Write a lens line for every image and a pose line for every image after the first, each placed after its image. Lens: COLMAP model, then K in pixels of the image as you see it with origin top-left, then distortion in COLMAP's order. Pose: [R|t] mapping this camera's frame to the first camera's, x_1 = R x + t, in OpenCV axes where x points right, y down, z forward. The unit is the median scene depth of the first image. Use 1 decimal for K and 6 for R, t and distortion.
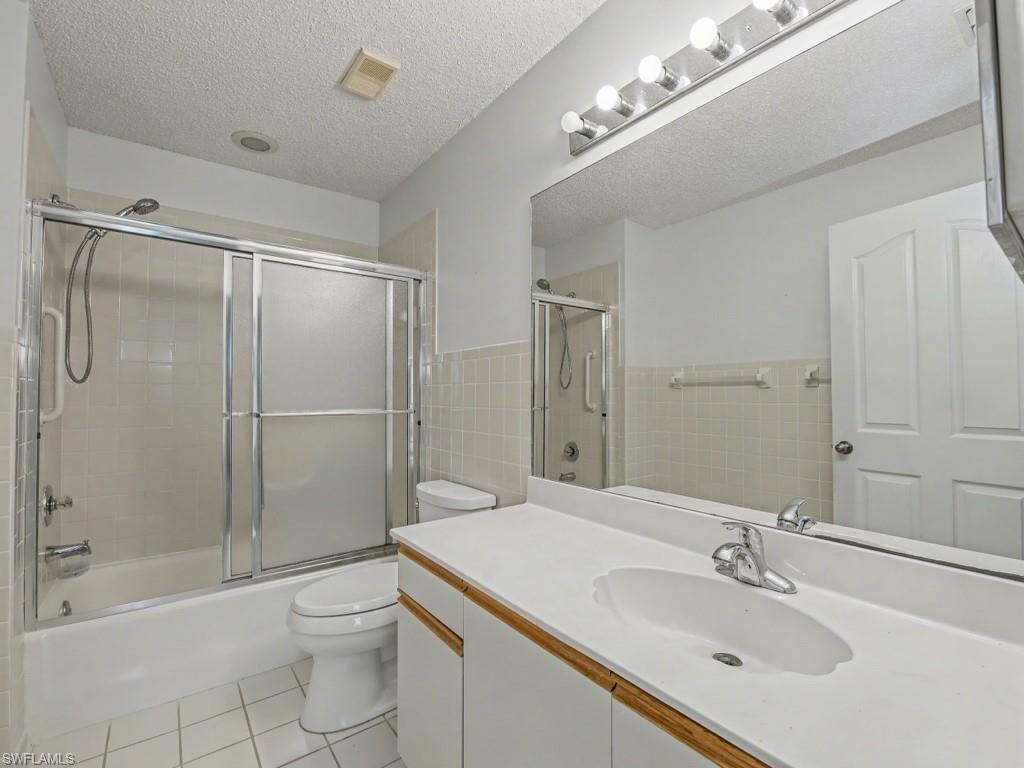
lens RADIAL K [[483.1, 0, 512.0], [0, 483.1, 384.0], [0, 0, 1]] dist [-0.021434, 0.000042]
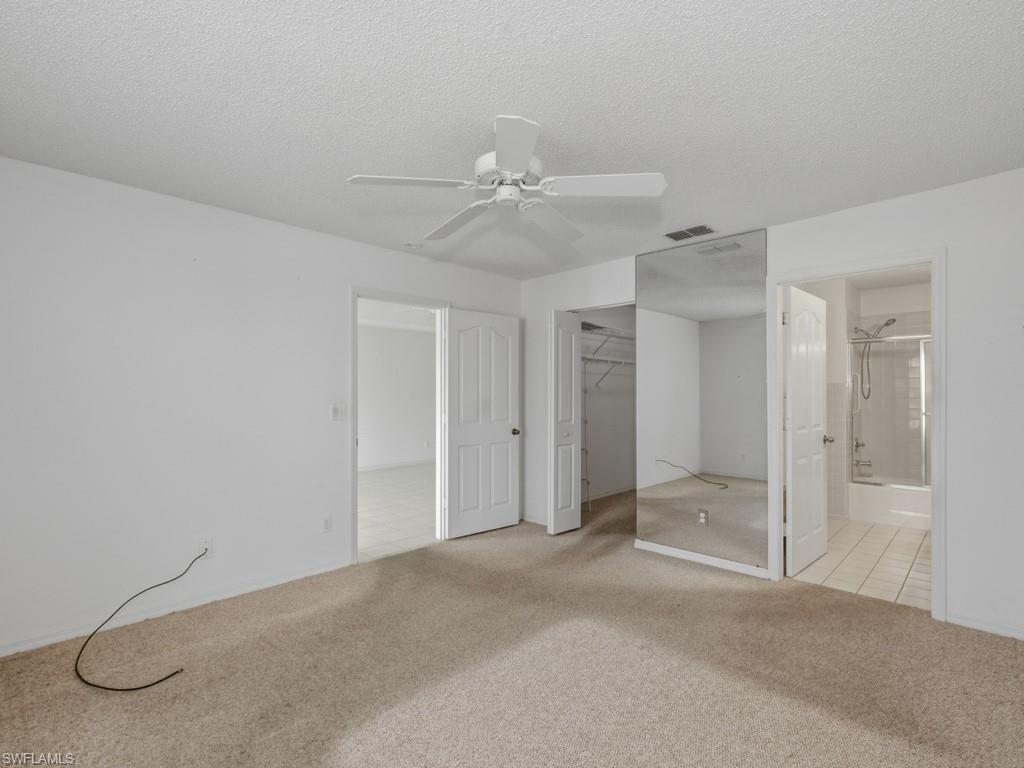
lens RADIAL K [[483.1, 0, 512.0], [0, 483.1, 384.0], [0, 0, 1]] dist [-0.021434, 0.000042]
pose [[0.169932, -0.005925, -0.985438, 1.279113], [0.023832, 0.999714, -0.001901, -0.116072], [0.985168, -0.023162, 0.170025, -1.297259]]
